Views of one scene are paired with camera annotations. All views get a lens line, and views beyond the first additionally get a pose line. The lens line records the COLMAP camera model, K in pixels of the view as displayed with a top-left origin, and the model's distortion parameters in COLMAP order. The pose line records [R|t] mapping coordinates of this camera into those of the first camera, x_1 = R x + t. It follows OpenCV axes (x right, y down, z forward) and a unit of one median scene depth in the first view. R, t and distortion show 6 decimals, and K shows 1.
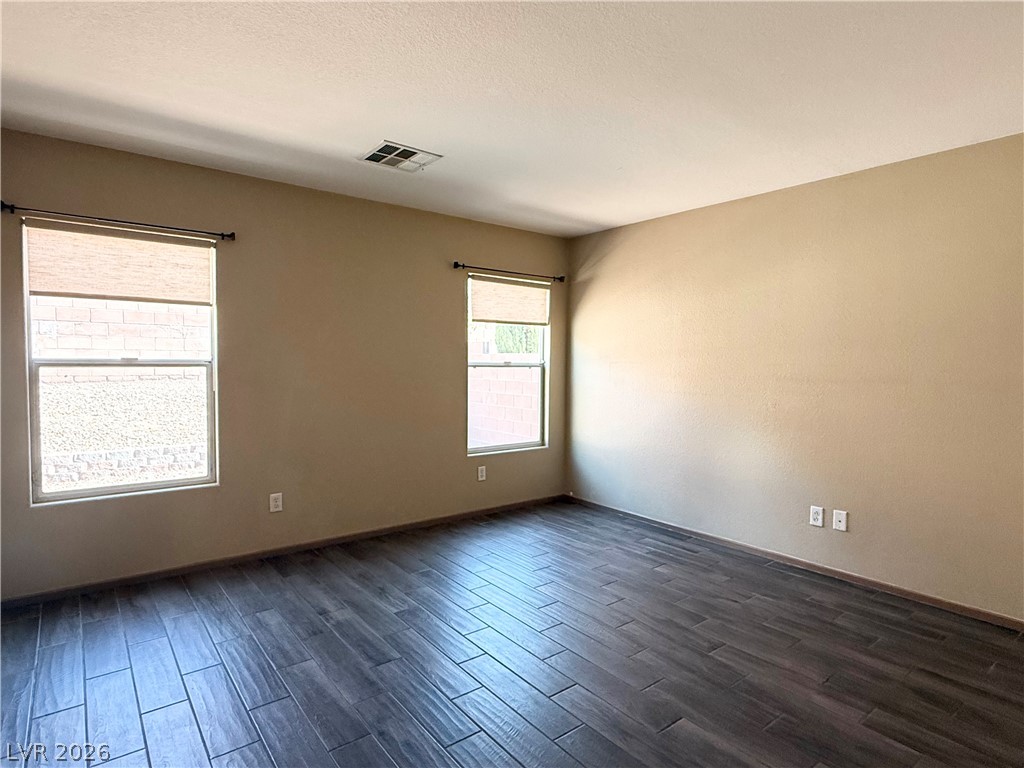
lens RADIAL K [[574.5, 0, 509.8], [0, 574.5, 386.4], [0, 0, 1]] dist [0.001906, 0.000121]
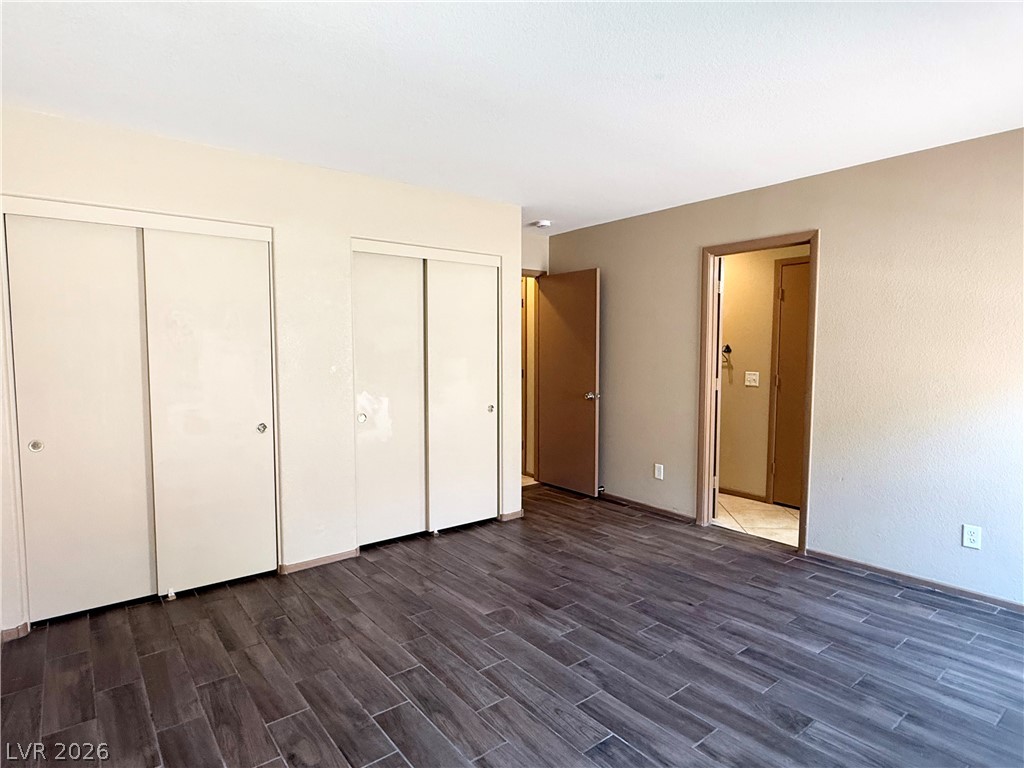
lens RADIAL K [[574.5, 0, 509.8], [0, 574.5, 386.4], [0, 0, 1]] dist [0.001906, 0.000121]
pose [[-0.999989, -0.004083, -0.002088, 0.189440], [-0.004294, 0.993463, 0.114076, -0.100045], [0.001609, 0.114083, -0.993470, 1.783034]]
